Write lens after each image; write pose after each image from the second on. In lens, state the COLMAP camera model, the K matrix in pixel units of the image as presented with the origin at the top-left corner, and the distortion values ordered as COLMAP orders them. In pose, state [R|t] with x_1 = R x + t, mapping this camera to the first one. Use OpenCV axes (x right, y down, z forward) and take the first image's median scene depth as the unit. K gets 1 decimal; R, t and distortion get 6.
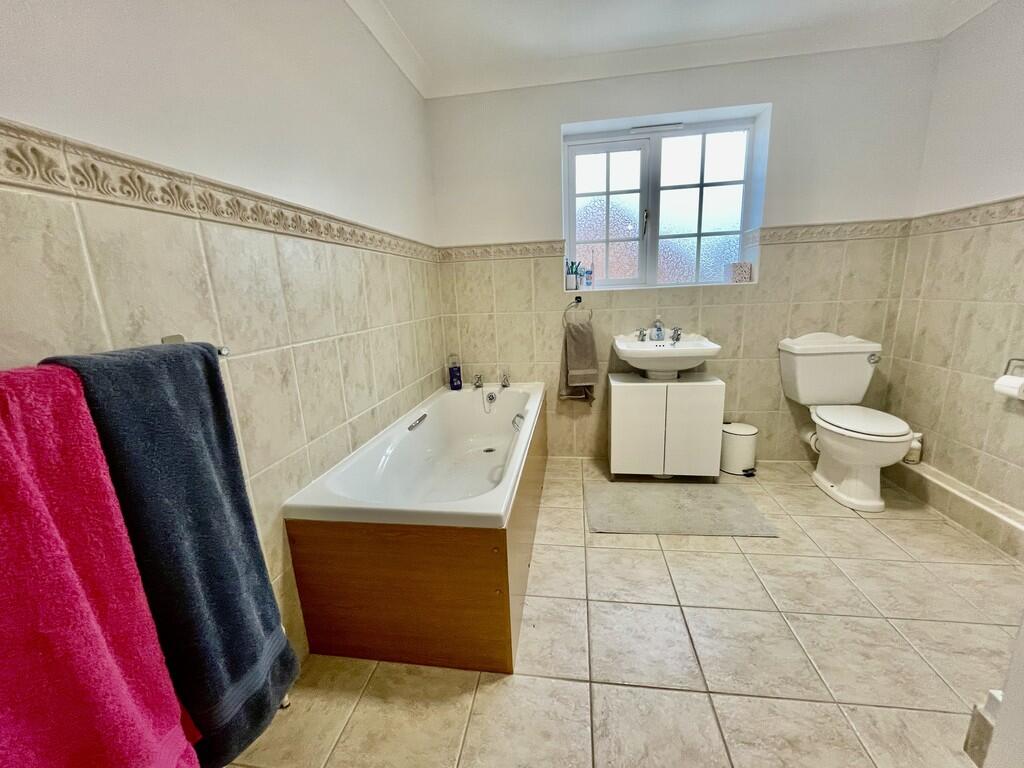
lens RADIAL K [[414.1, 0, 514.9], [0, 414.1, 387.2], [0, 0, 1]] dist [-0.005486, 0.000027]
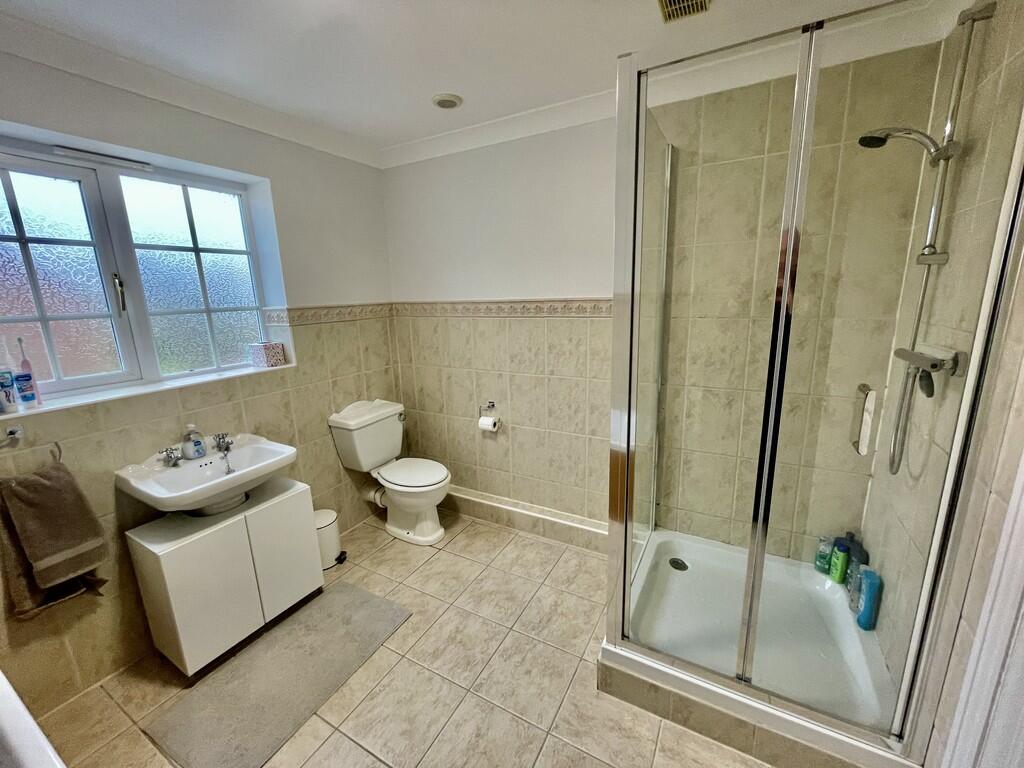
lens RADIAL K [[414.1, 0, 512.5], [0, 414.1, 383.7], [0, 0, 1]] dist [-0.005486, 0.000027]
pose [[0.352113, -0.170636, 0.920271, -0.114626], [0.222031, 0.970403, 0.094978, -0.202660], [-0.909240, 0.170886, 0.379578, 0.220091]]
